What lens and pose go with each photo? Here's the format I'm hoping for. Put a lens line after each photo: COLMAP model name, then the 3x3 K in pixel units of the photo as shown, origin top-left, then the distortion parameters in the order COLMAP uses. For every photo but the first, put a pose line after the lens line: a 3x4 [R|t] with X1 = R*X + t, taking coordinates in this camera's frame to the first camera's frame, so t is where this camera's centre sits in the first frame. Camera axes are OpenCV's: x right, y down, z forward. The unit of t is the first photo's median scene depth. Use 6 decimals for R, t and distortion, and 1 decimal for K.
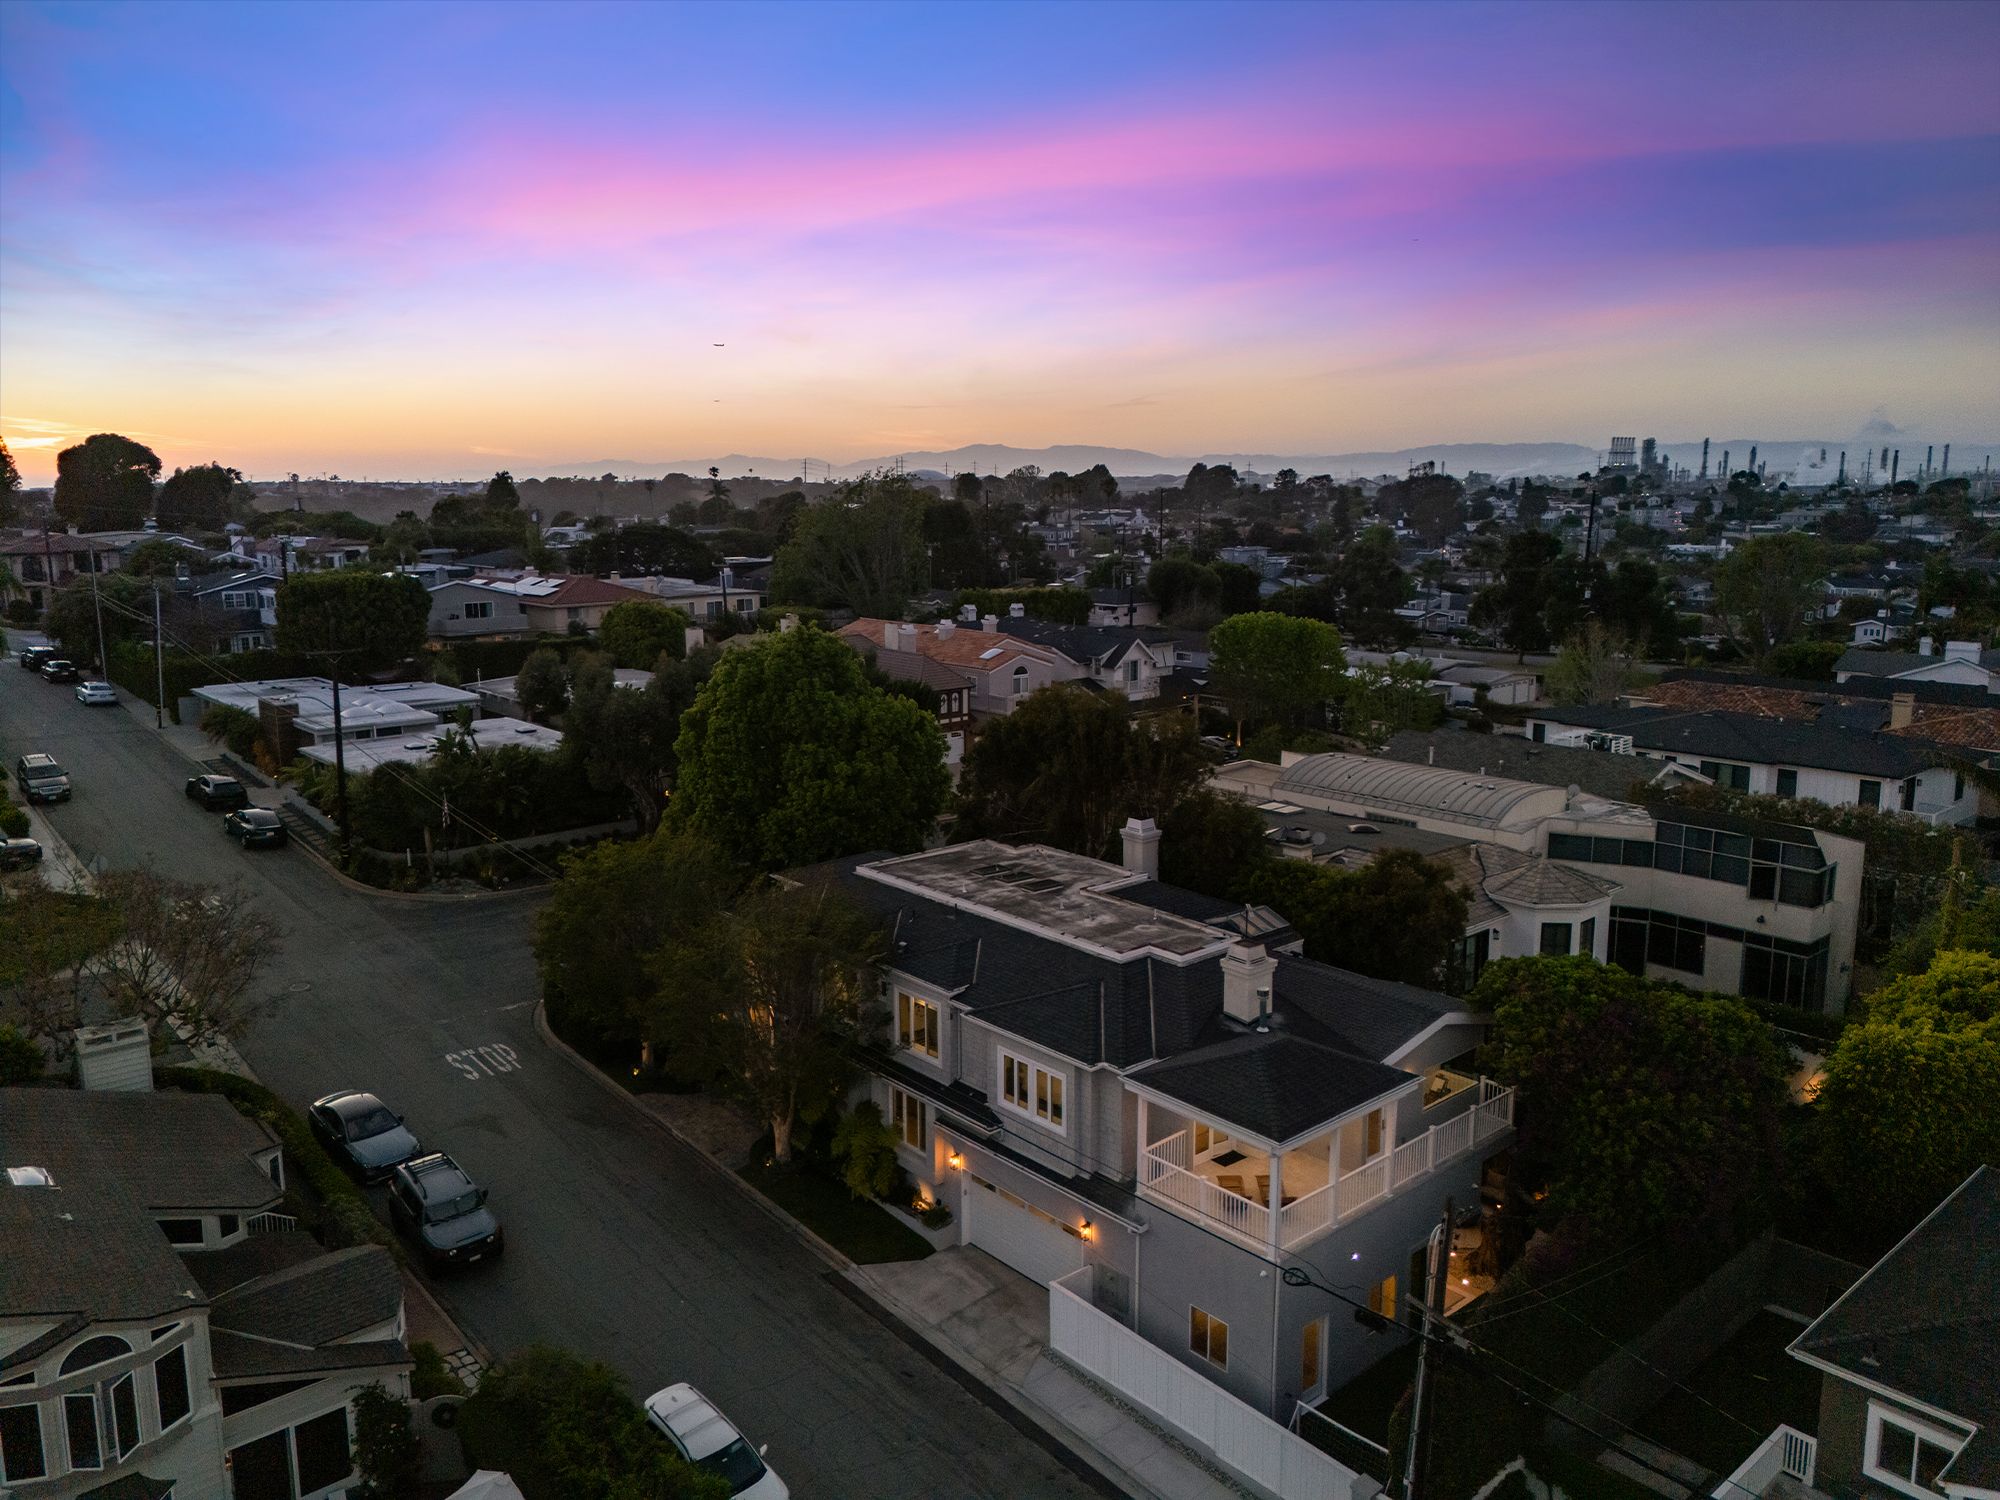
lens RADIAL K [[1482.0, 0, 934.4], [0, 1482.0, 605.4], [0, 0, 1]] dist [0.060123, -0.020258]
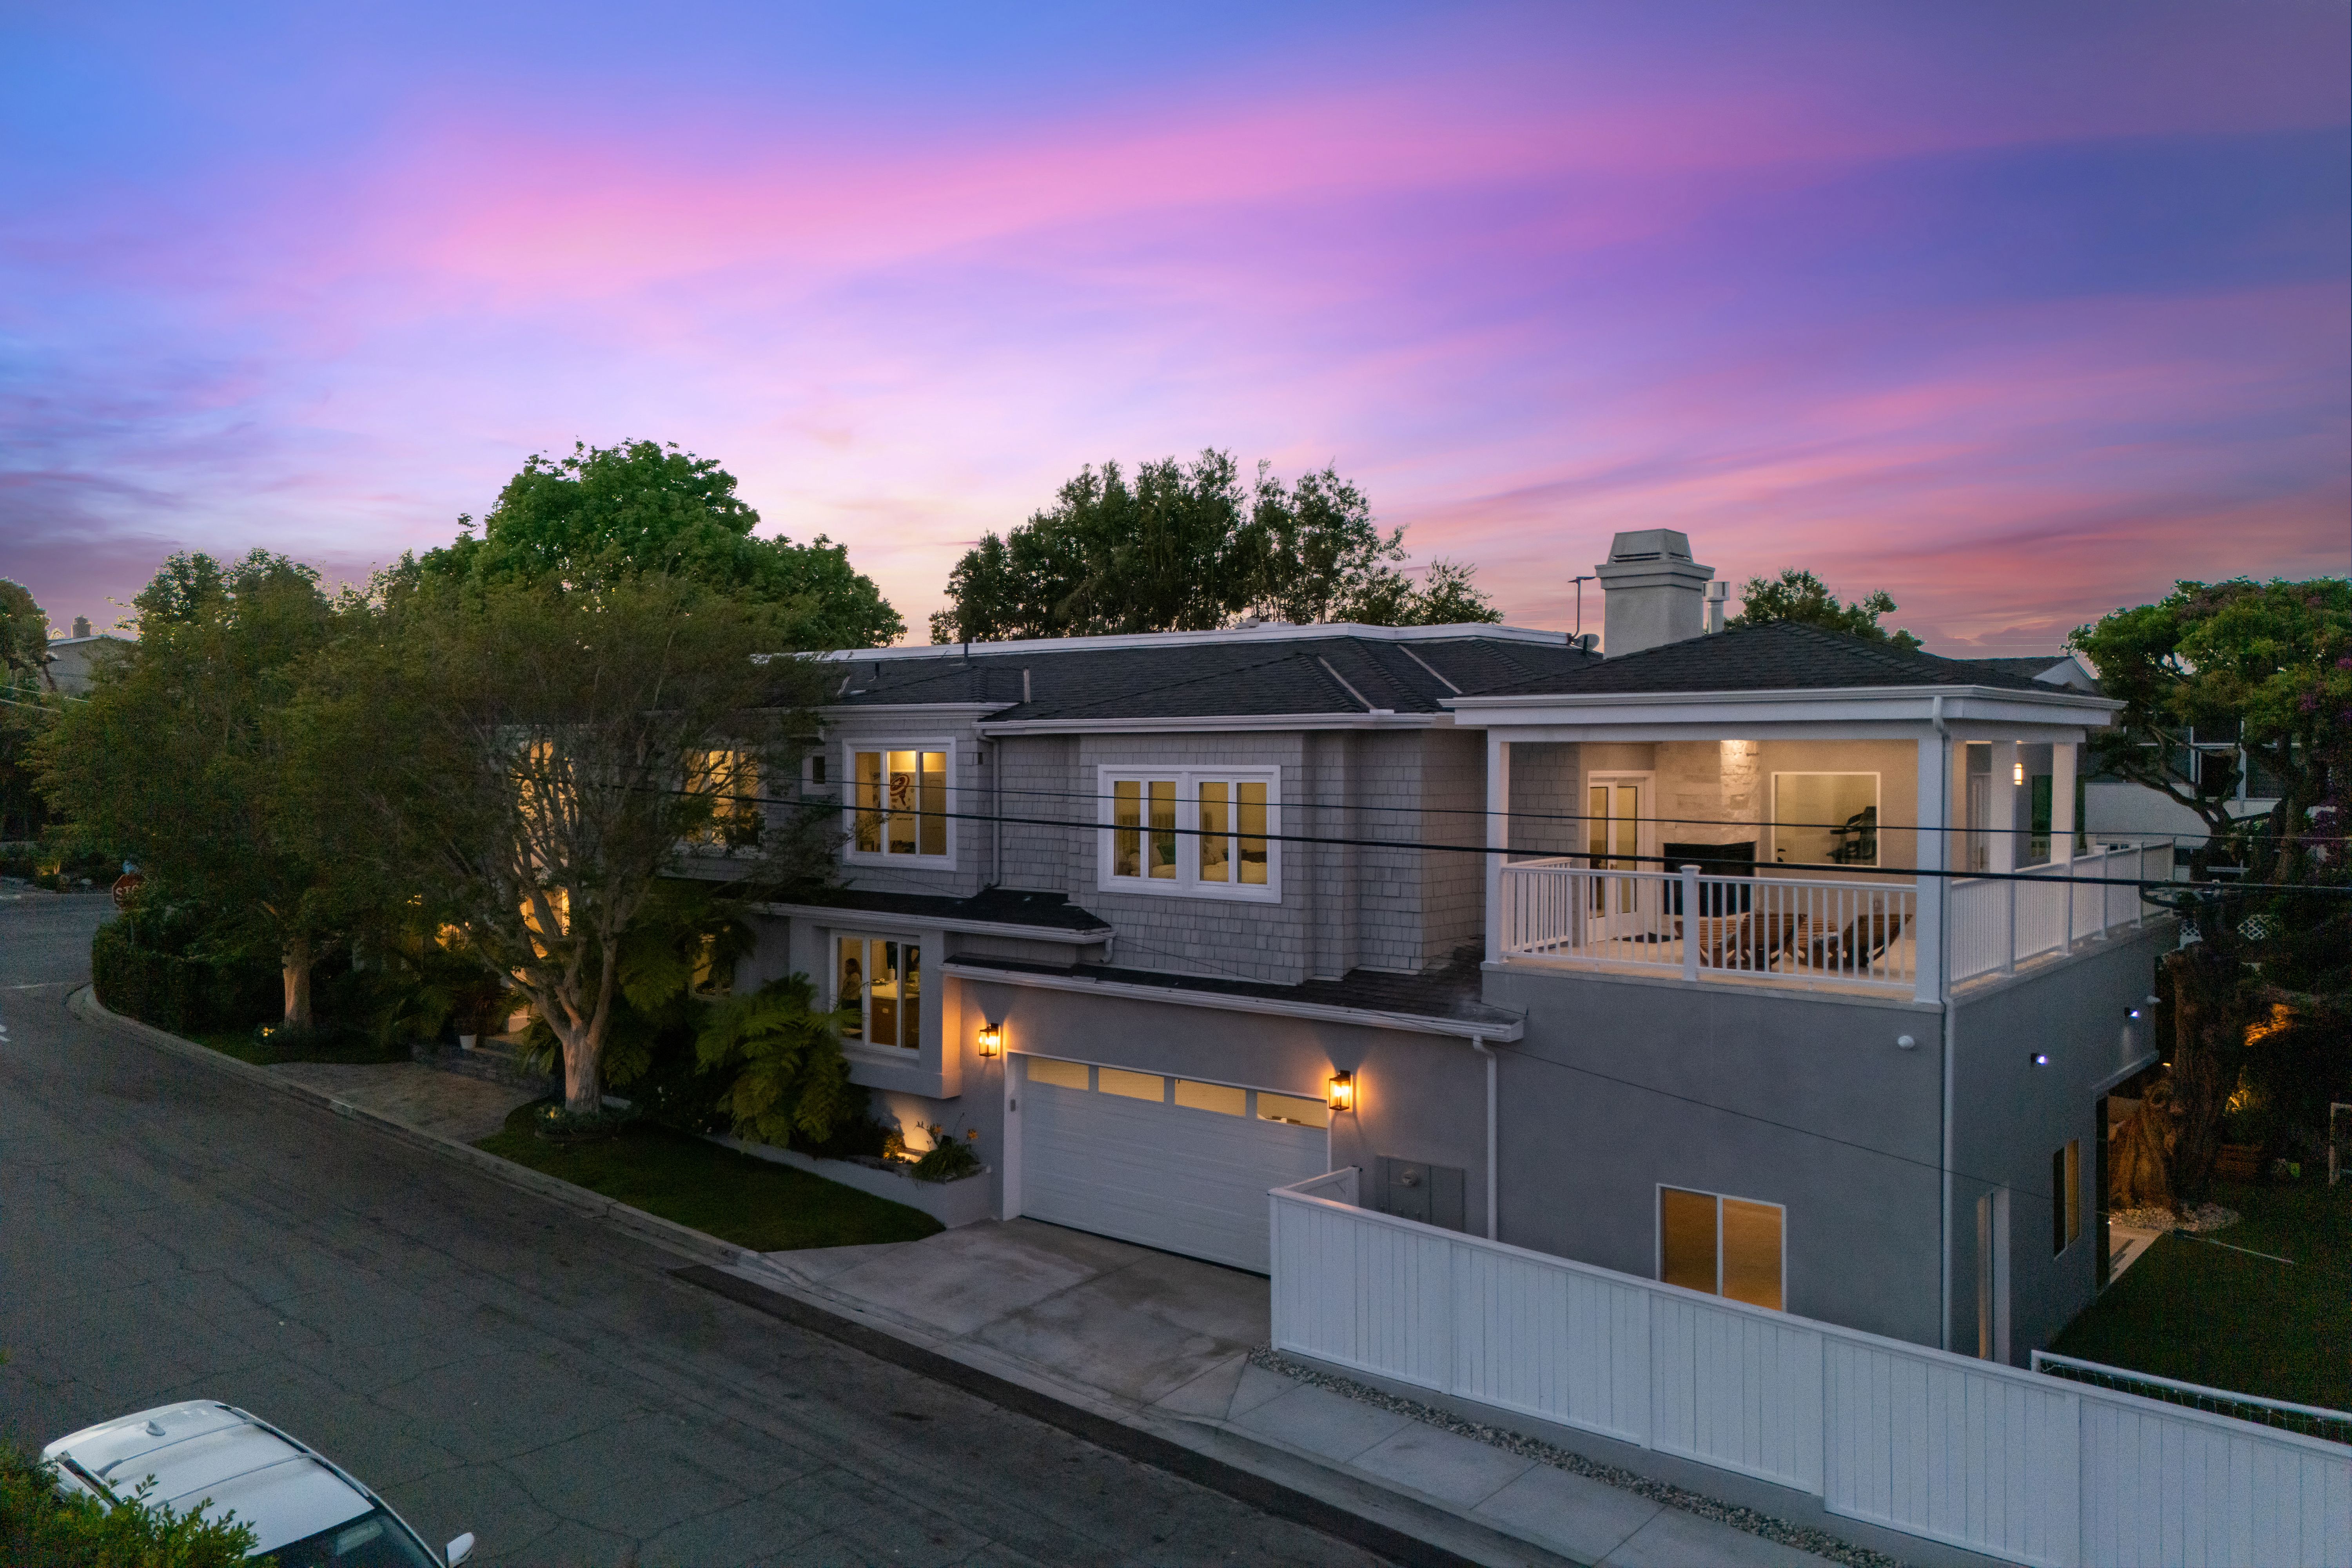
lens RADIAL K [[1723.0, 0, 1166.9], [0, 1723.0, 782.4], [0, 0, 1]] dist [0.074567, -0.028964]
pose [[0.979072, 0.033680, 0.200707, -0.039441], [-0.020419, 0.997491, -0.067777, 0.320832], [-0.202486, 0.062261, 0.977304, 0.468672]]
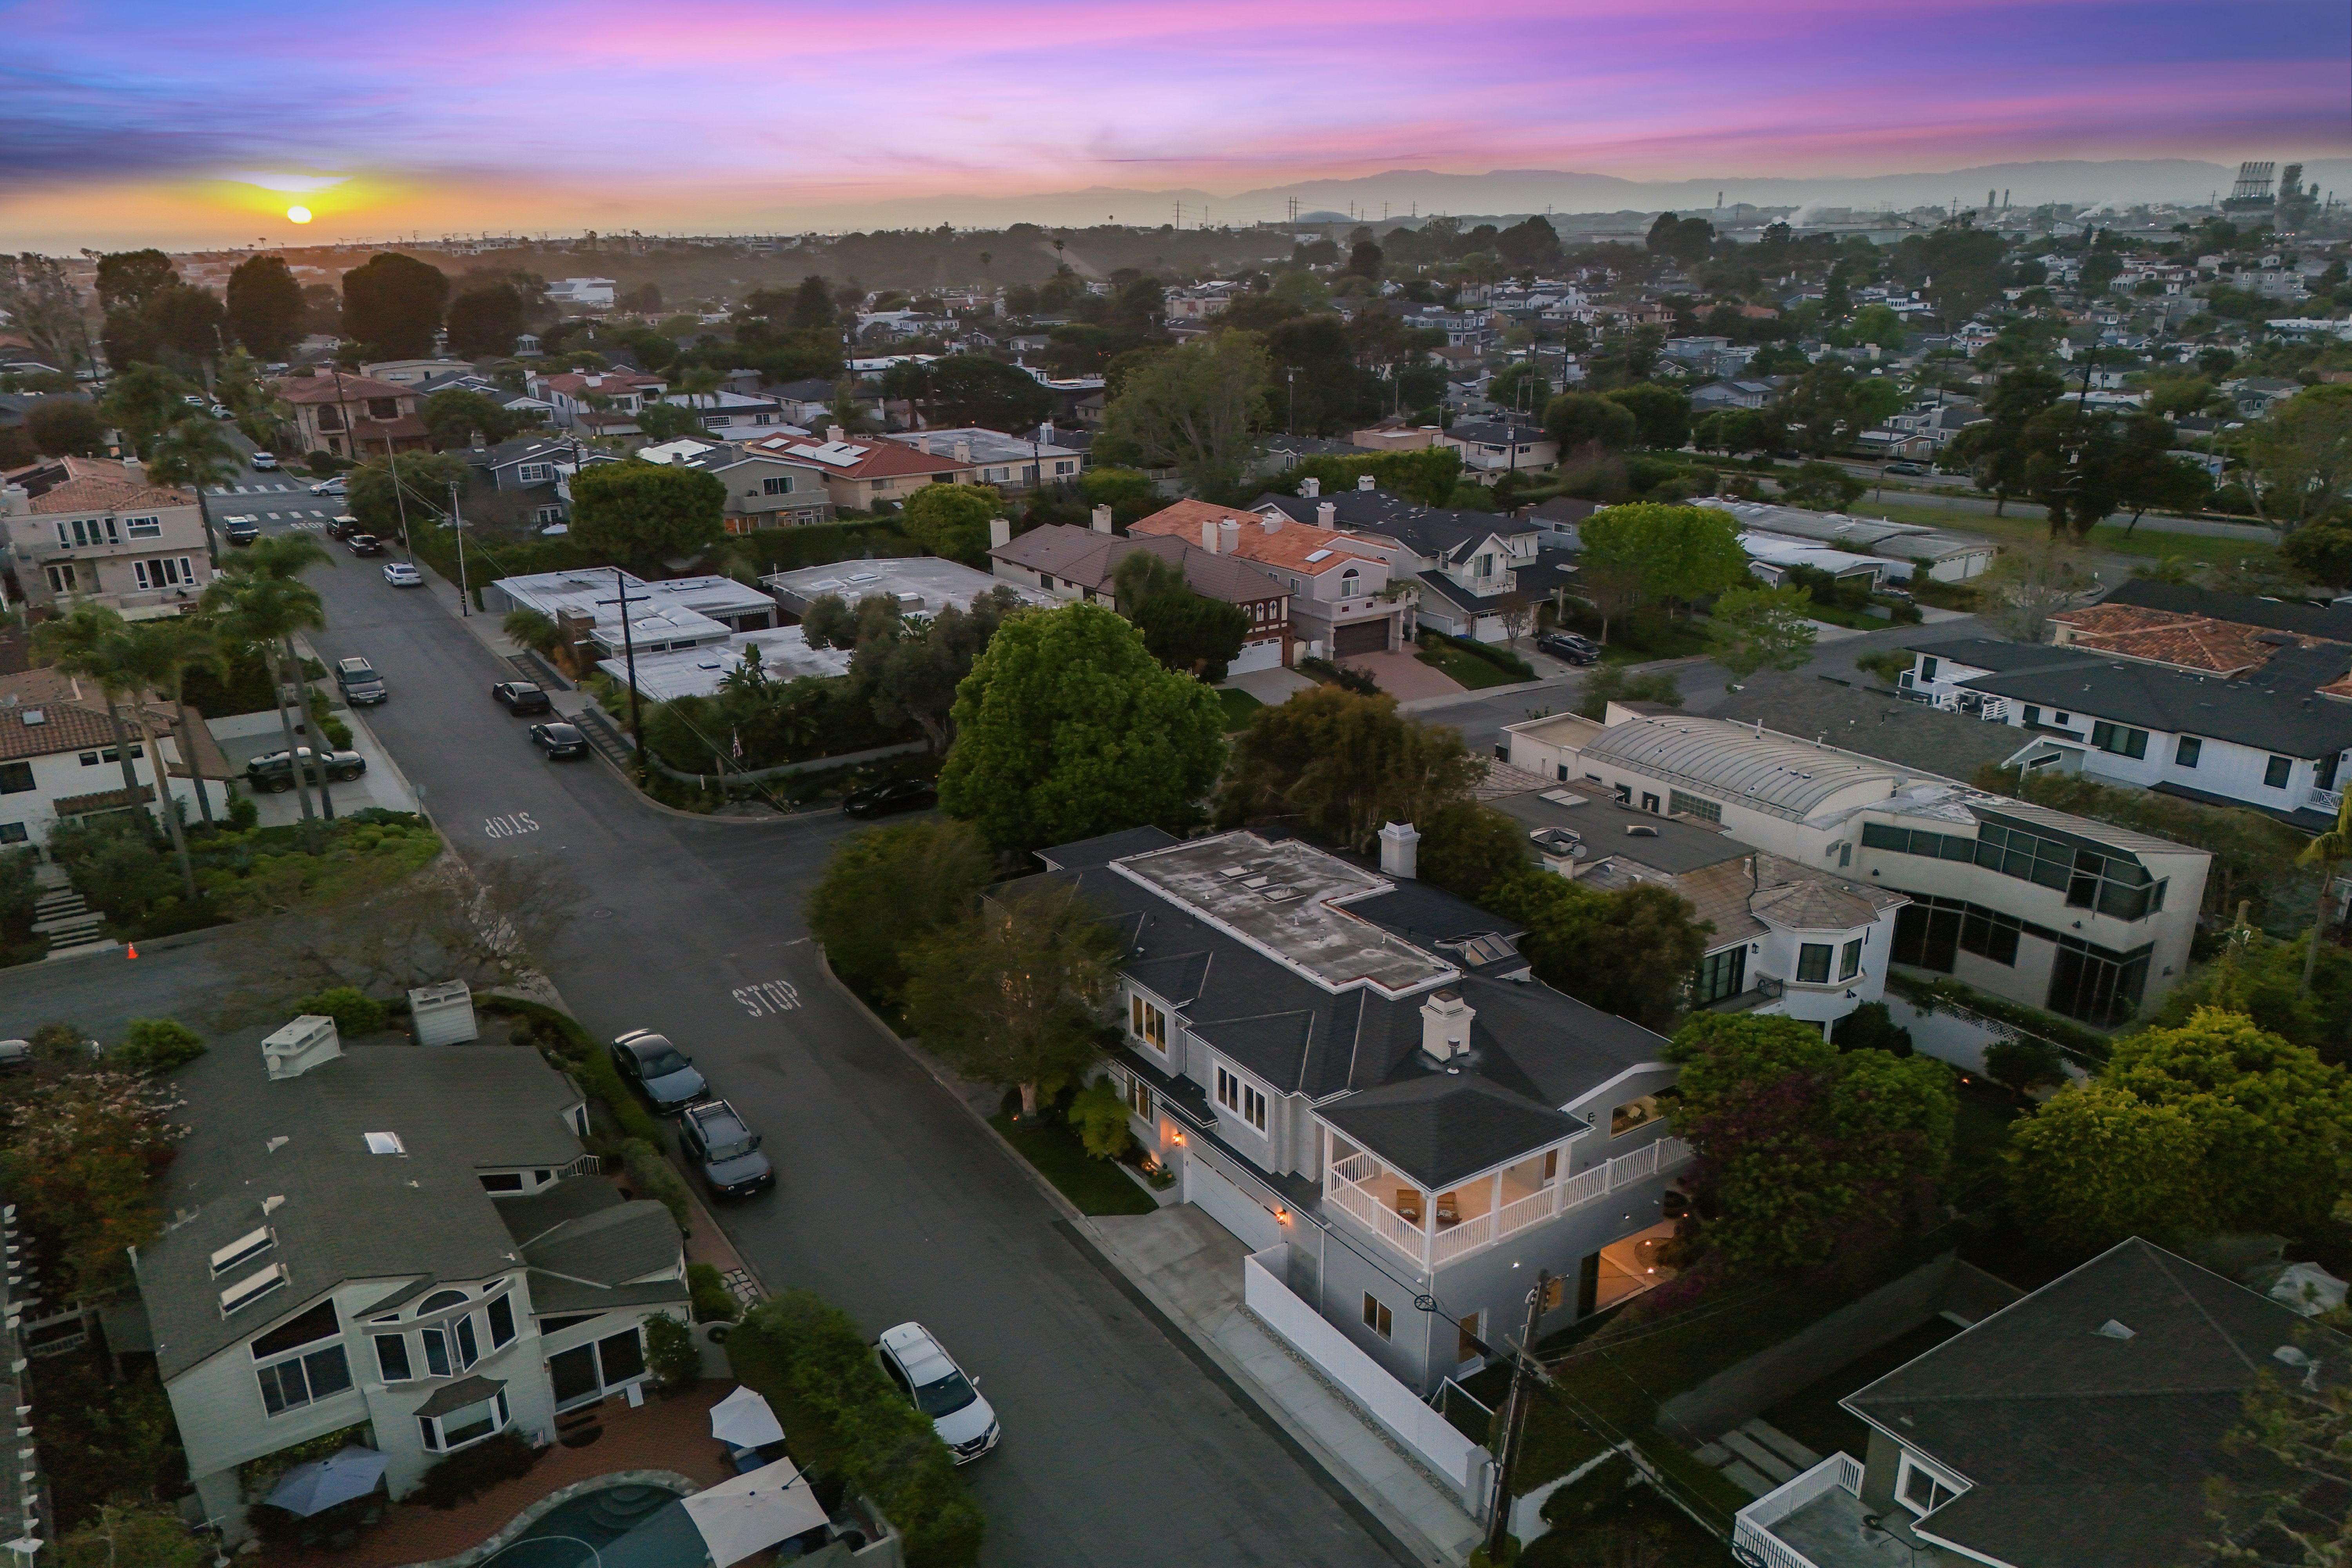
lens RADIAL K [[1723.0, 0, 1176.3], [0, 1723.0, 771.0], [0, 0, 1]] dist [0.074567, -0.028964]
pose [[0.993808, 0.075297, -0.081703, 0.091878], [-0.052347, 0.965927, 0.253467, -0.204383], [0.098005, -0.247621, 0.963887, -0.156121]]
